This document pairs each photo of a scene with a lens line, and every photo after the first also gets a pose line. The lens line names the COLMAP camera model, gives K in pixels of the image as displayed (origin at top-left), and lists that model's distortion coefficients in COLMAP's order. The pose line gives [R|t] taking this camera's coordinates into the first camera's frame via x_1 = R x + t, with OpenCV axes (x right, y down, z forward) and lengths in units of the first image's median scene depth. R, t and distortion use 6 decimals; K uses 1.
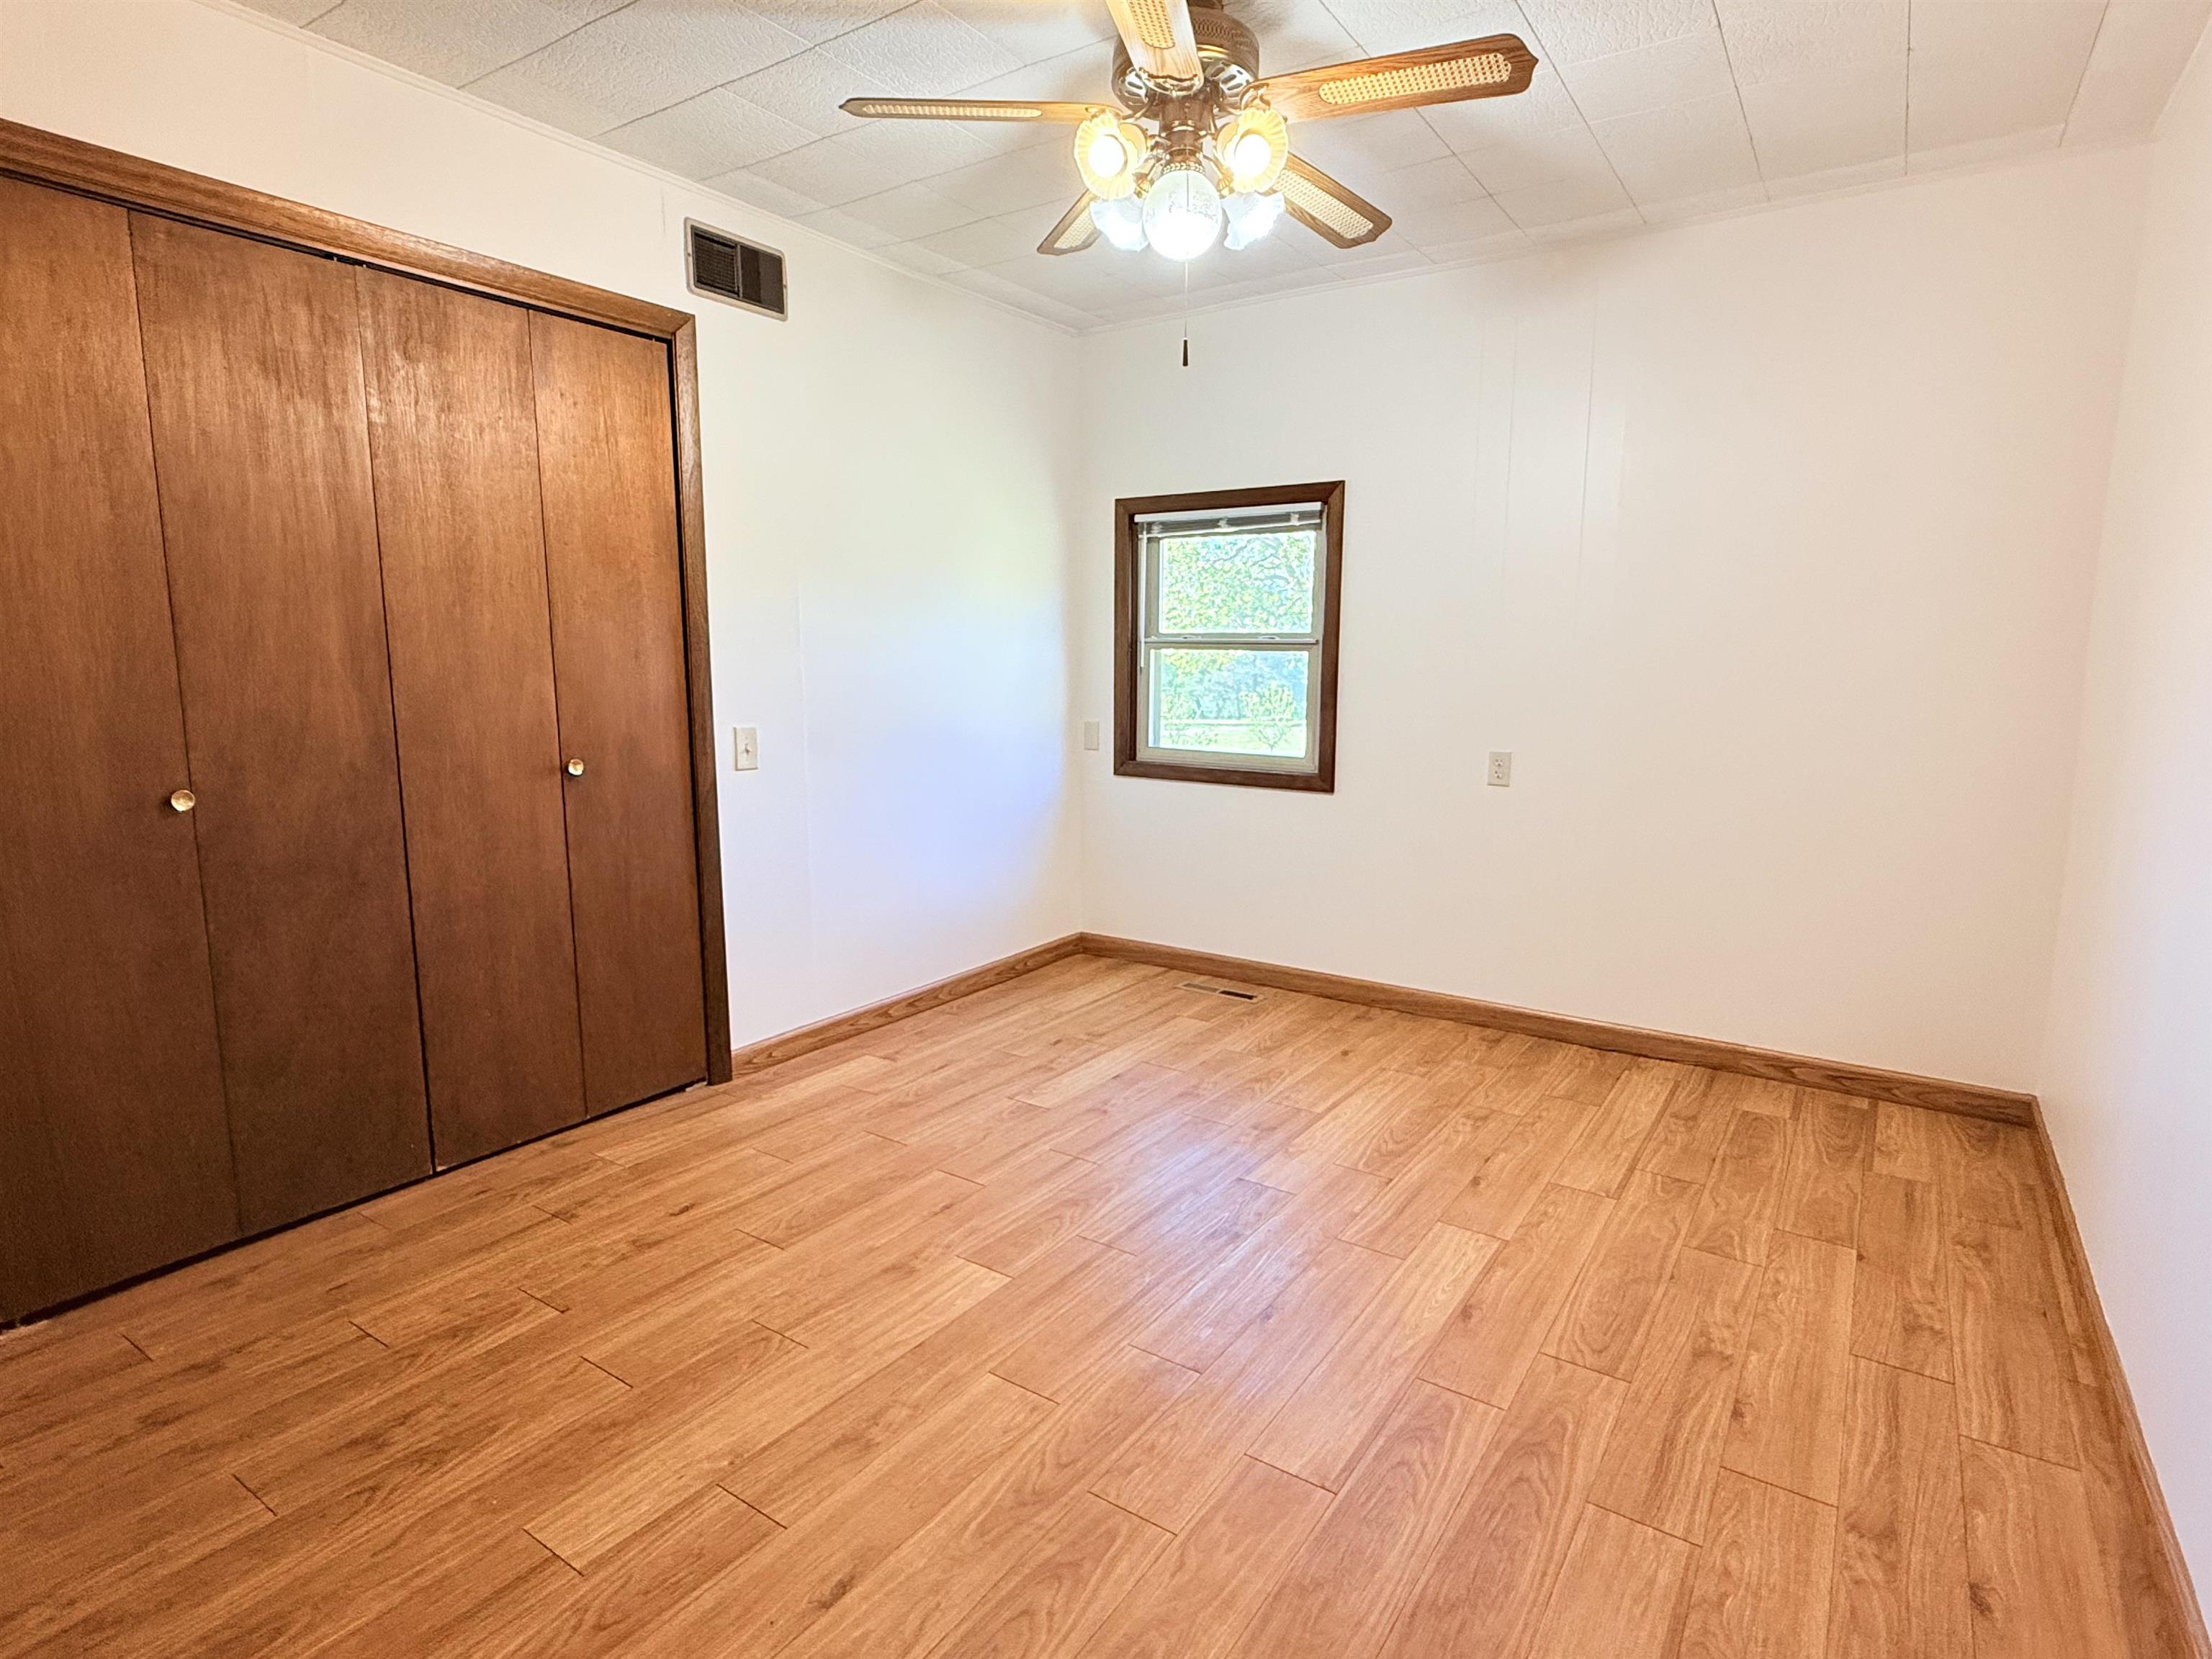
lens RADIAL K [[1163.1, 0, 1097.7], [0, 1163.1, 828.0], [0, 0, 1]] dist [-0.000740, -0.000469]
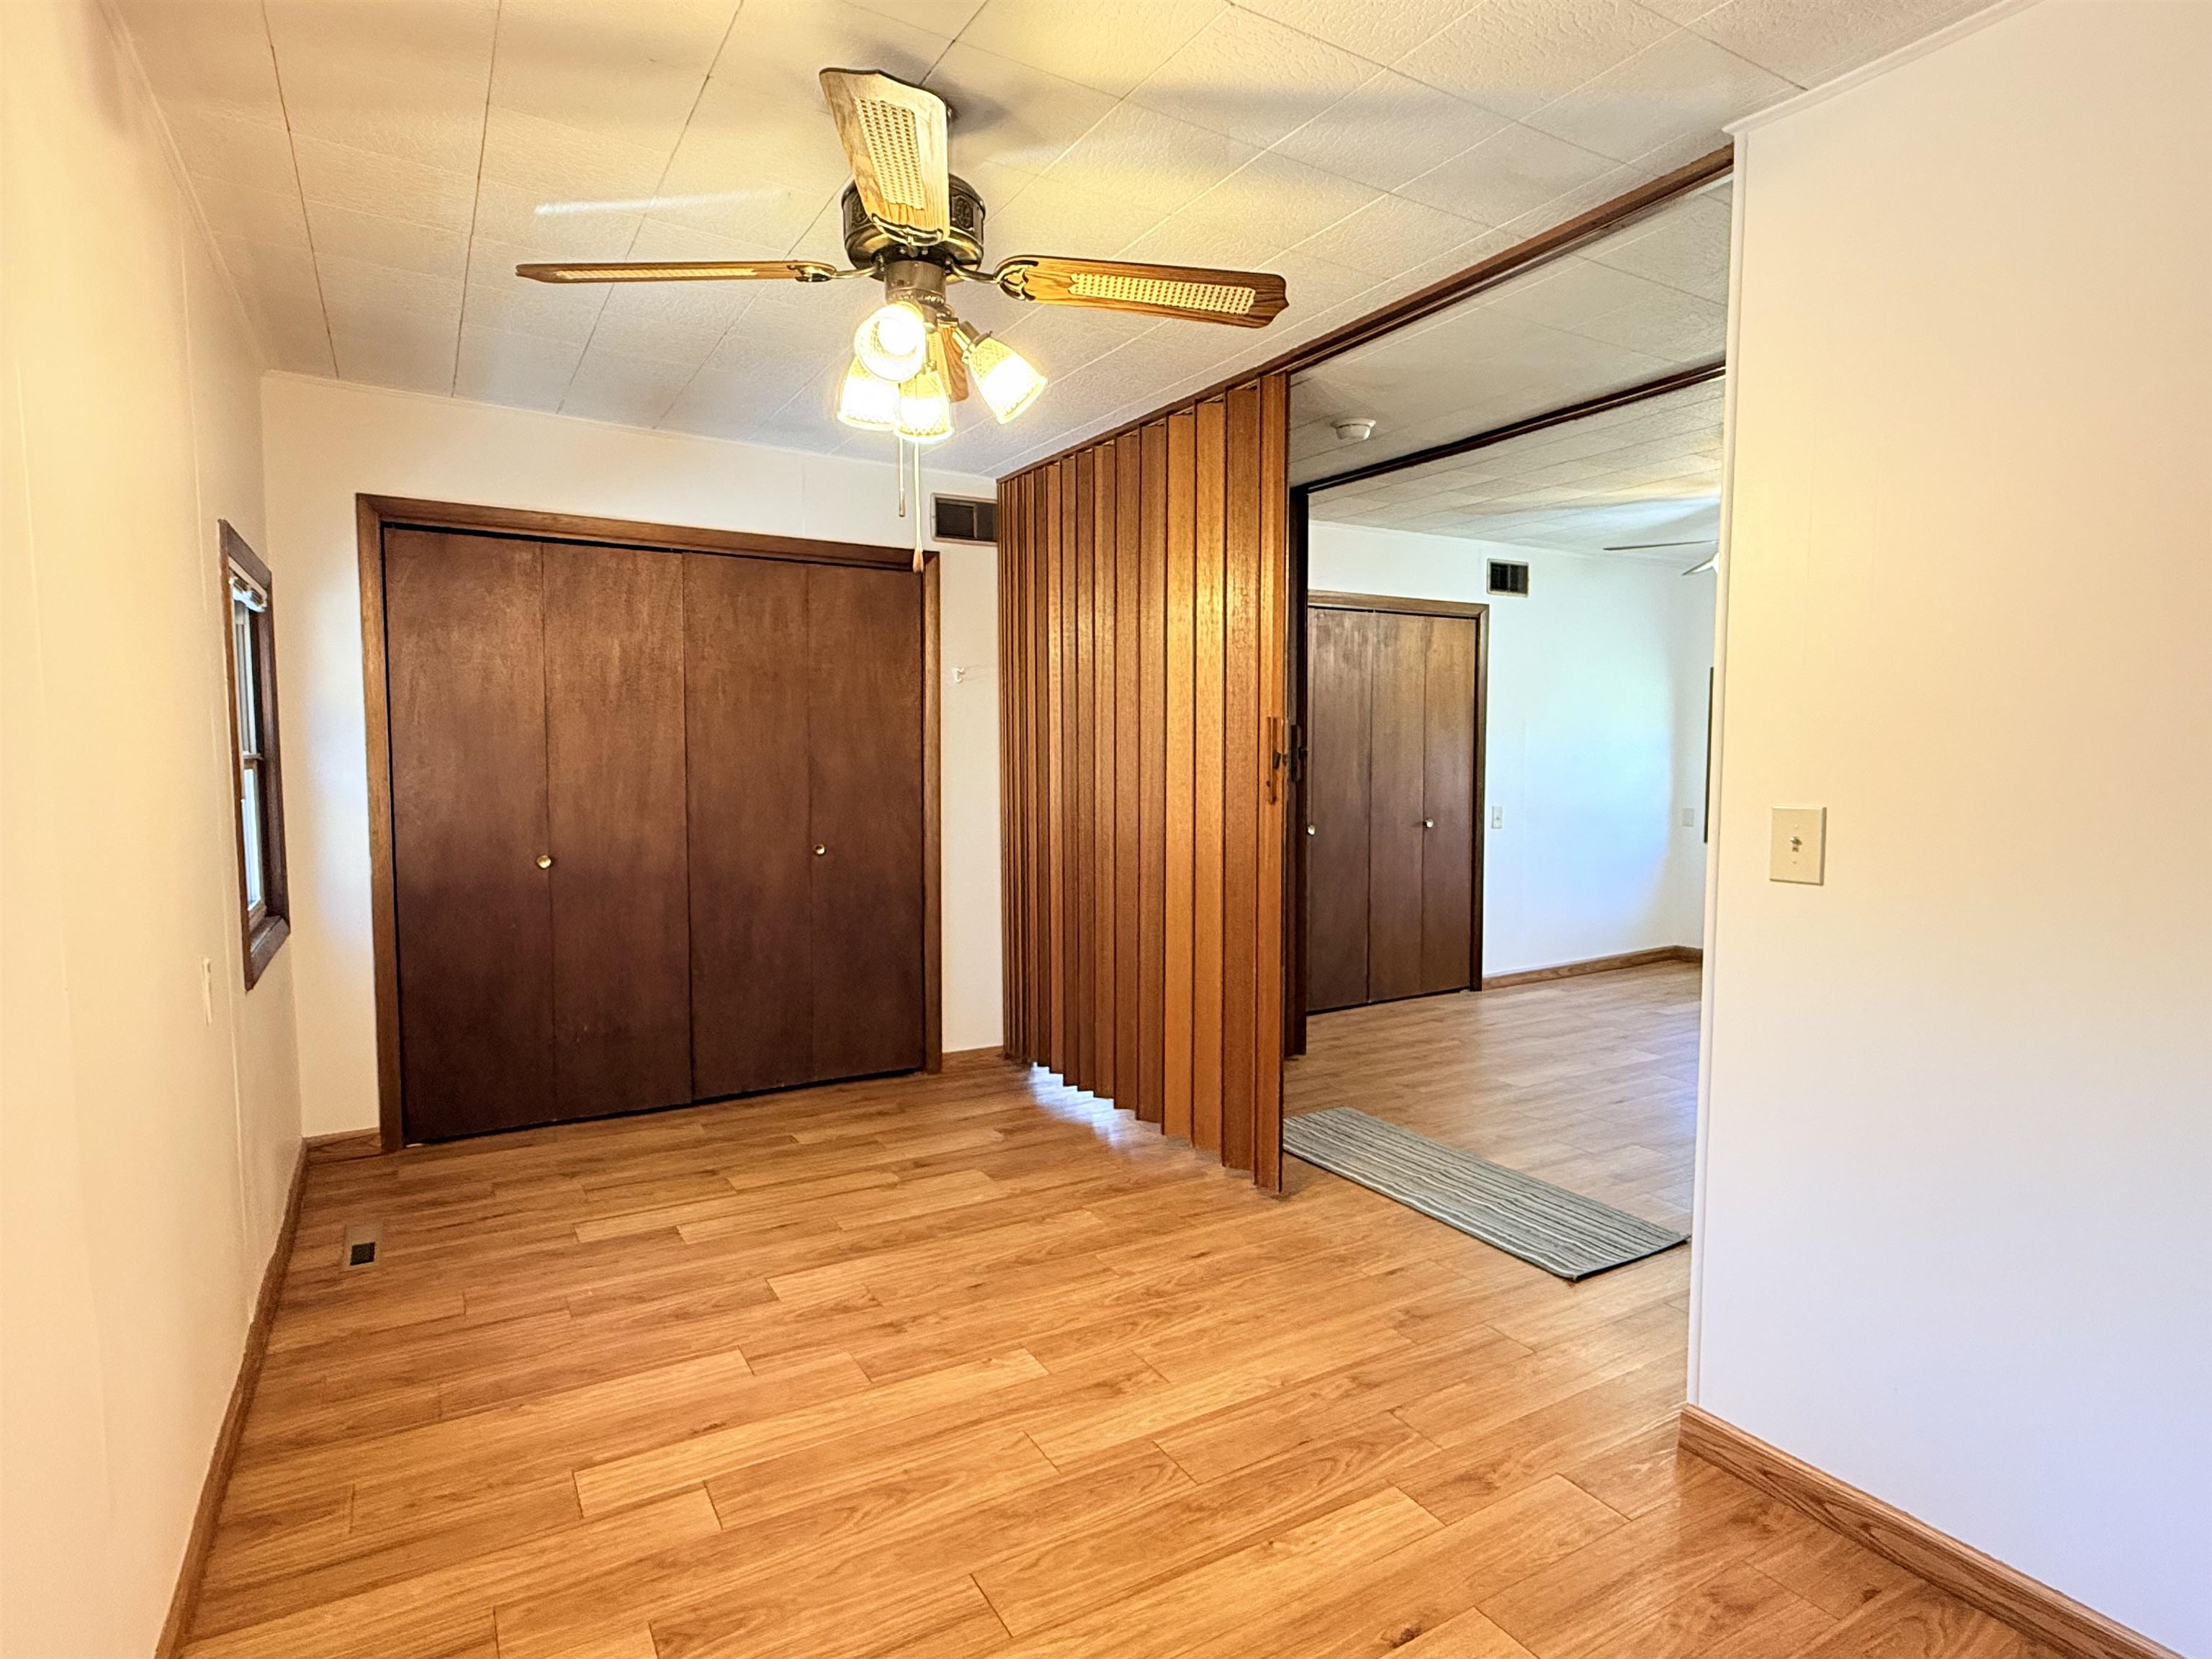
lens RADIAL K [[1163.1, 0, 1097.7], [0, 1163.1, 828.0], [0, 0, 1]] dist [-0.000740, -0.000469]
pose [[0.904345, 0.026129, -0.426001, -0.121256], [-0.057933, 0.996402, -0.061869, 0.156284], [0.422852, 0.080630, 0.902605, -1.490885]]
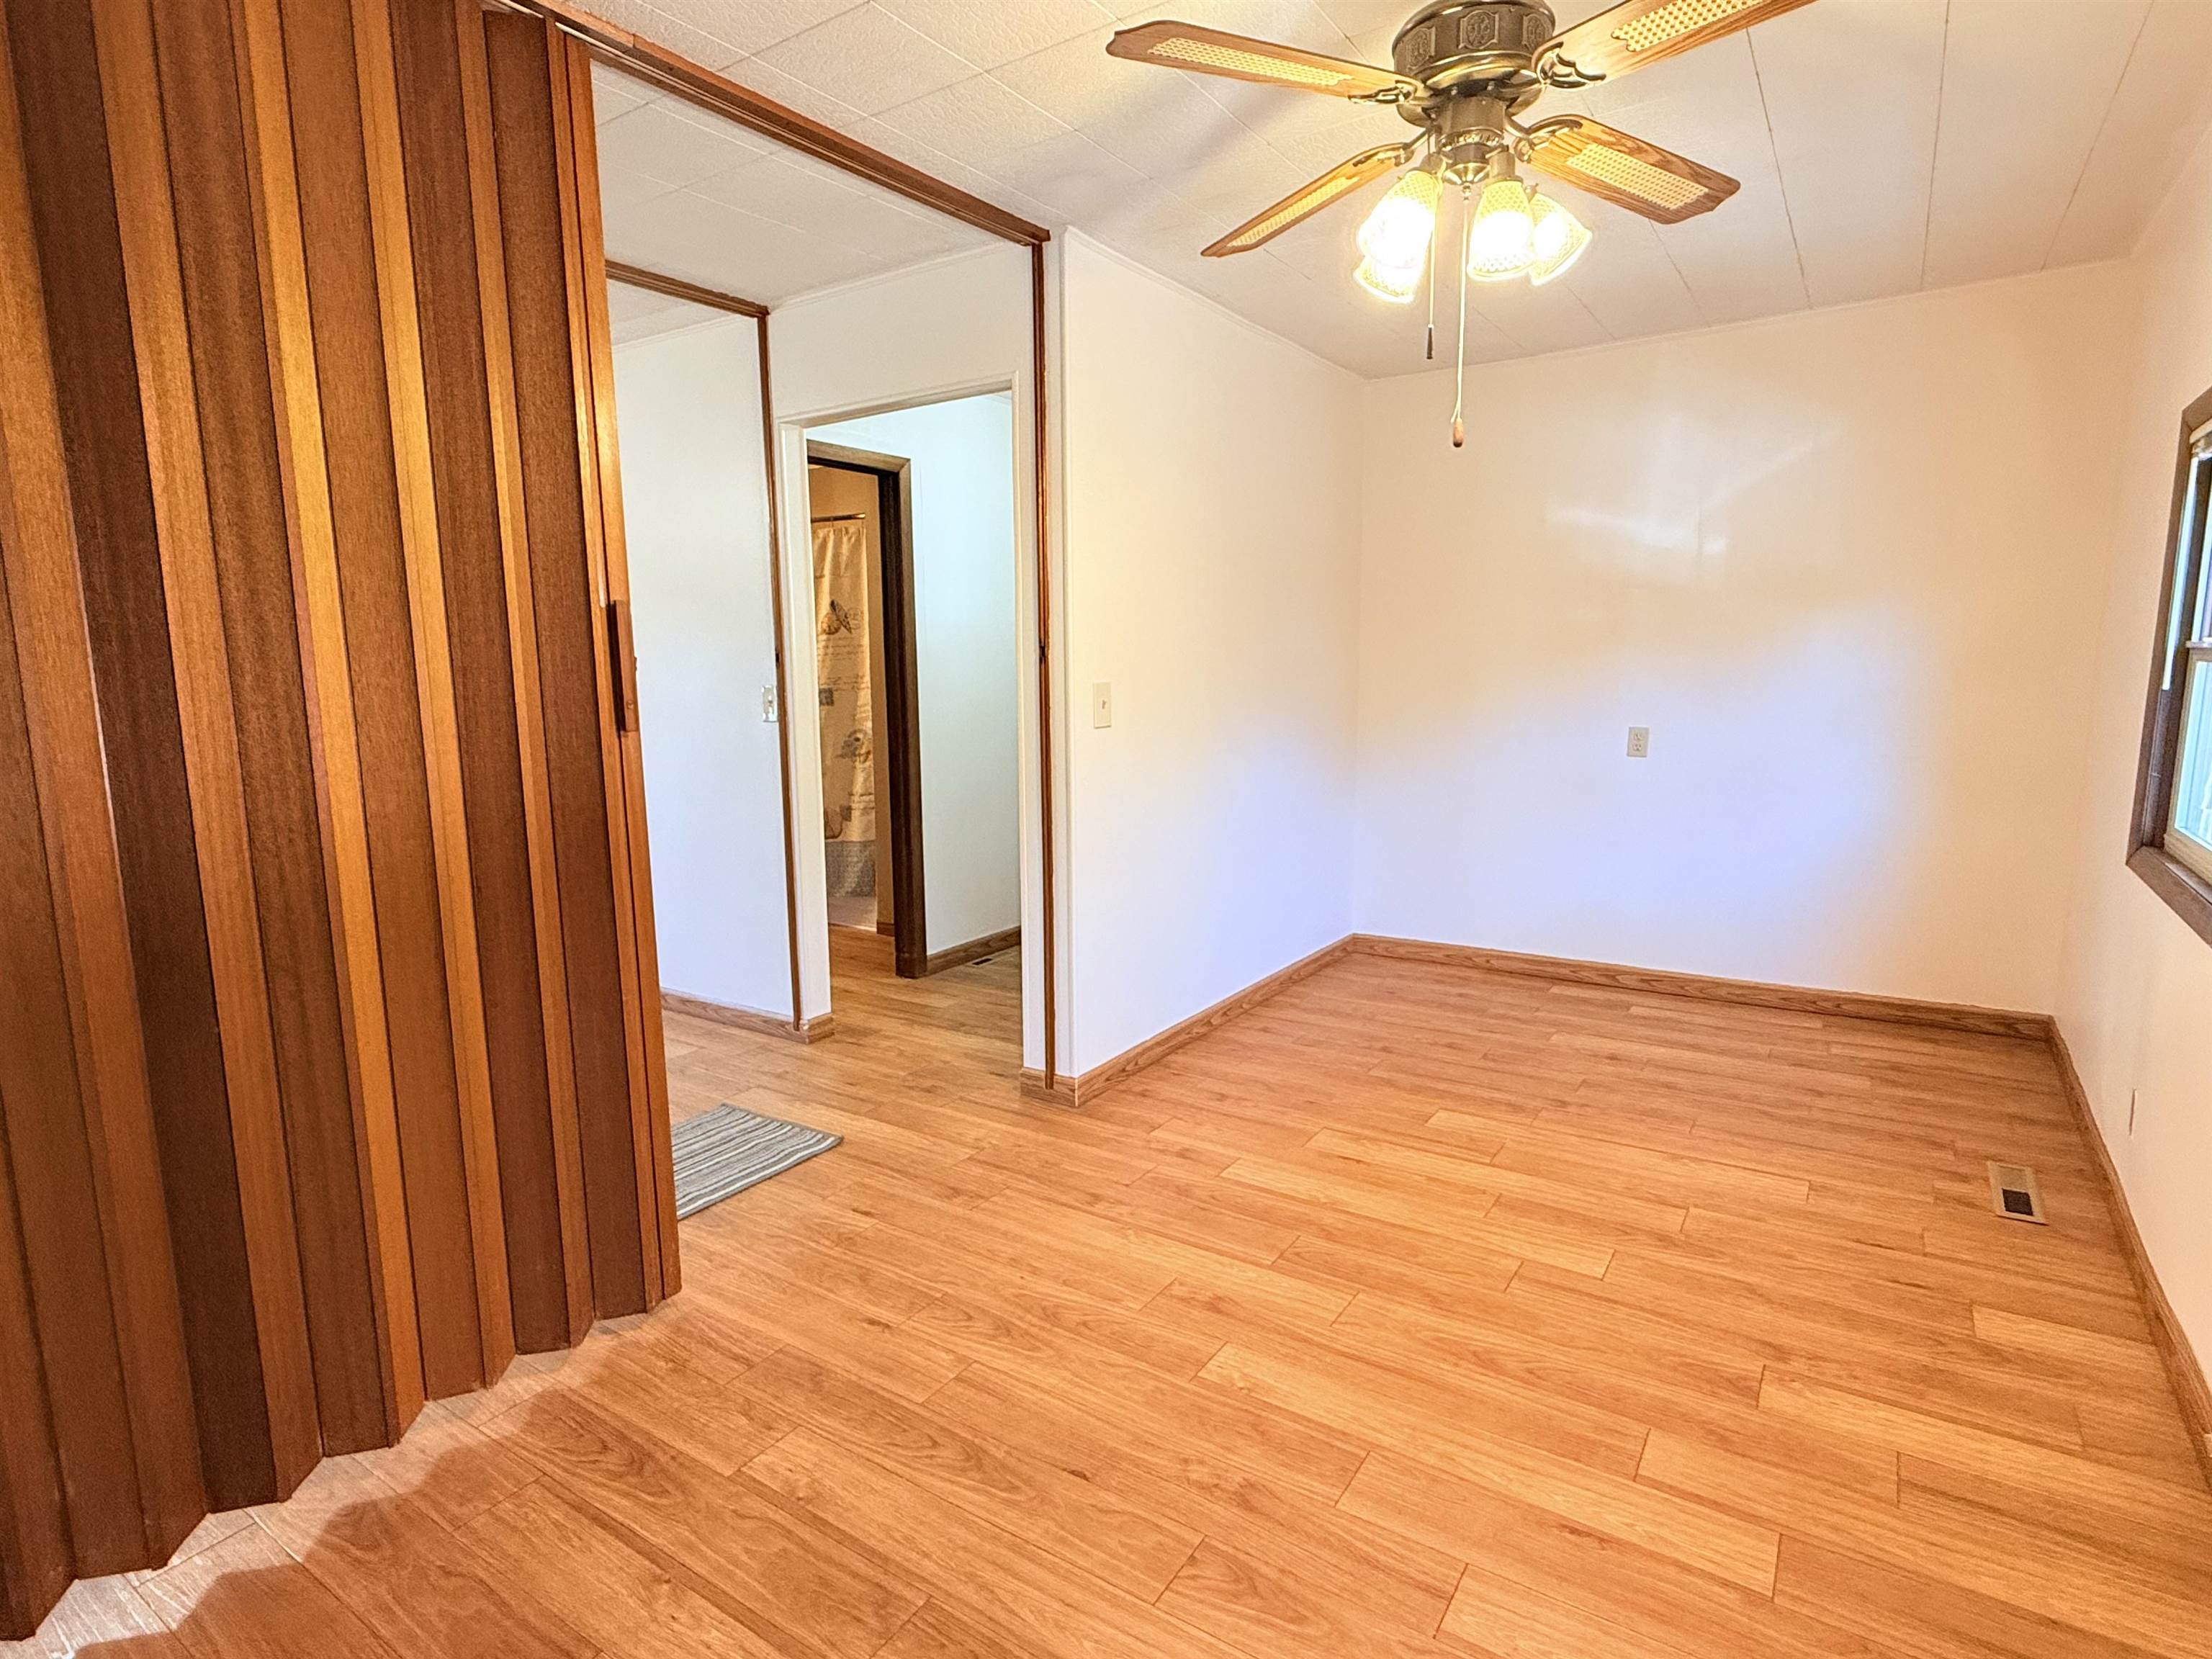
lens RADIAL K [[1163.1, 0, 1097.7], [0, 1163.1, 828.0], [0, 0, 1]] dist [-0.000740, -0.000469]
pose [[-0.005449, -0.149140, 0.988801, -1.518641], [0.157047, 0.976418, 0.148137, 0.014239], [-0.987576, 0.156096, 0.018102, -0.460636]]
